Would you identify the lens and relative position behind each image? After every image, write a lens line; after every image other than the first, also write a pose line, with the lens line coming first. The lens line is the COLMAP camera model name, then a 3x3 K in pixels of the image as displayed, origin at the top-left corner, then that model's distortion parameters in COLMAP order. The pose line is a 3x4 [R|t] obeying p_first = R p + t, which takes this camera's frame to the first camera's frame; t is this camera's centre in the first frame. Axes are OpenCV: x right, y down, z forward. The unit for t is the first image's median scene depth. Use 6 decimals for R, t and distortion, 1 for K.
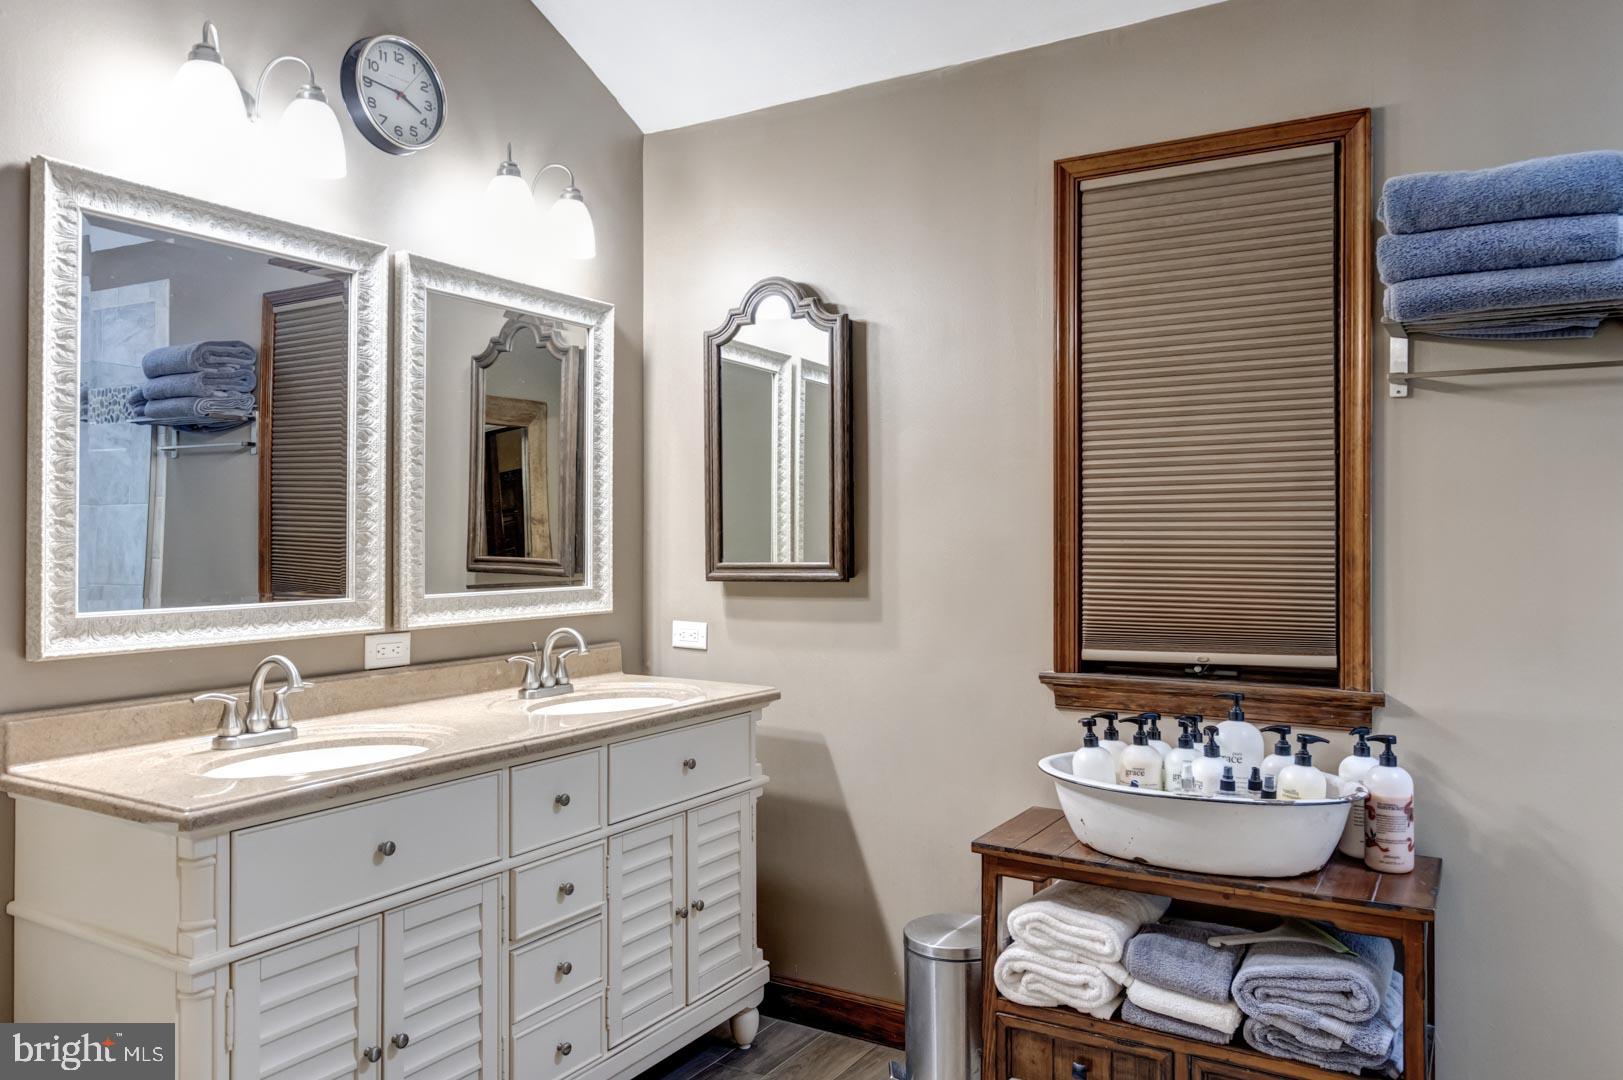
lens RADIAL K [[1147.2, 0, 815.0], [0, 1147.2, 538.0], [0, 0, 1]] dist [-0.001161, 0.001983]
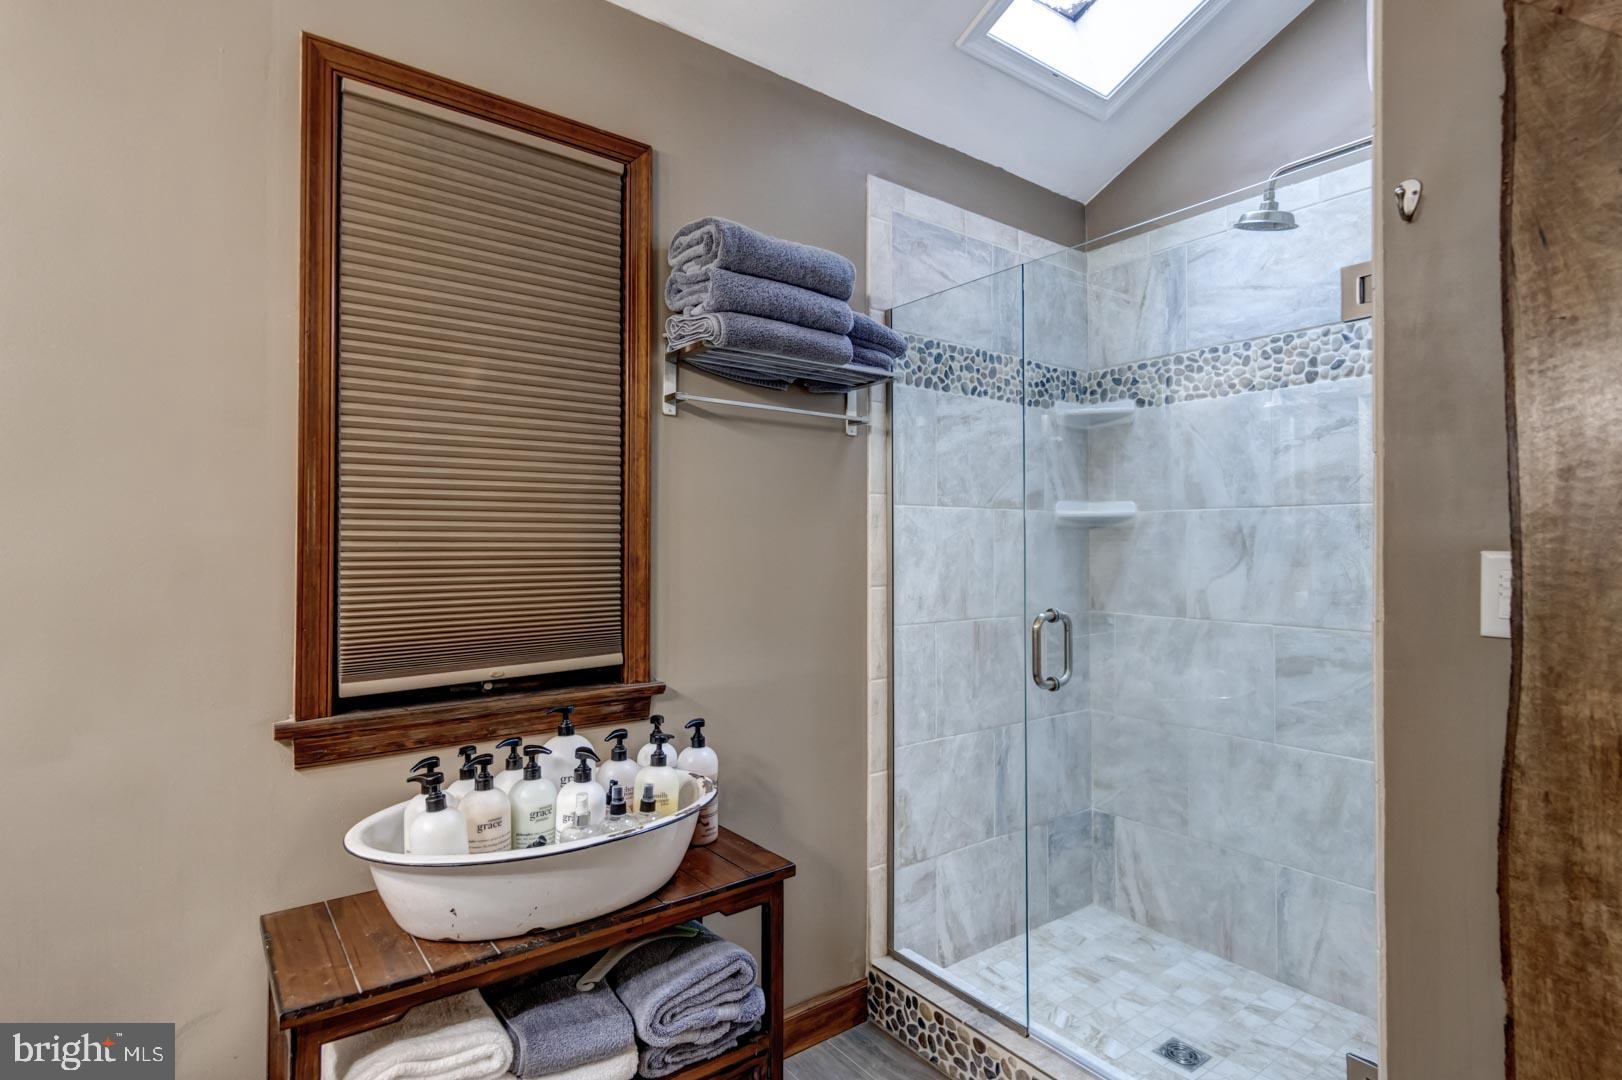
lens RADIAL K [[823.5, 0, 812.4], [0, 823.5, 537.1], [0, 0, 1]] dist [0.003664, -0.001706]
pose [[0.371532, 0.007014, 0.928394, -0.185022], [-0.001621, 0.999975, -0.006905, 0.001841], [-0.928419, 0.001060, 0.371534, 0.566330]]
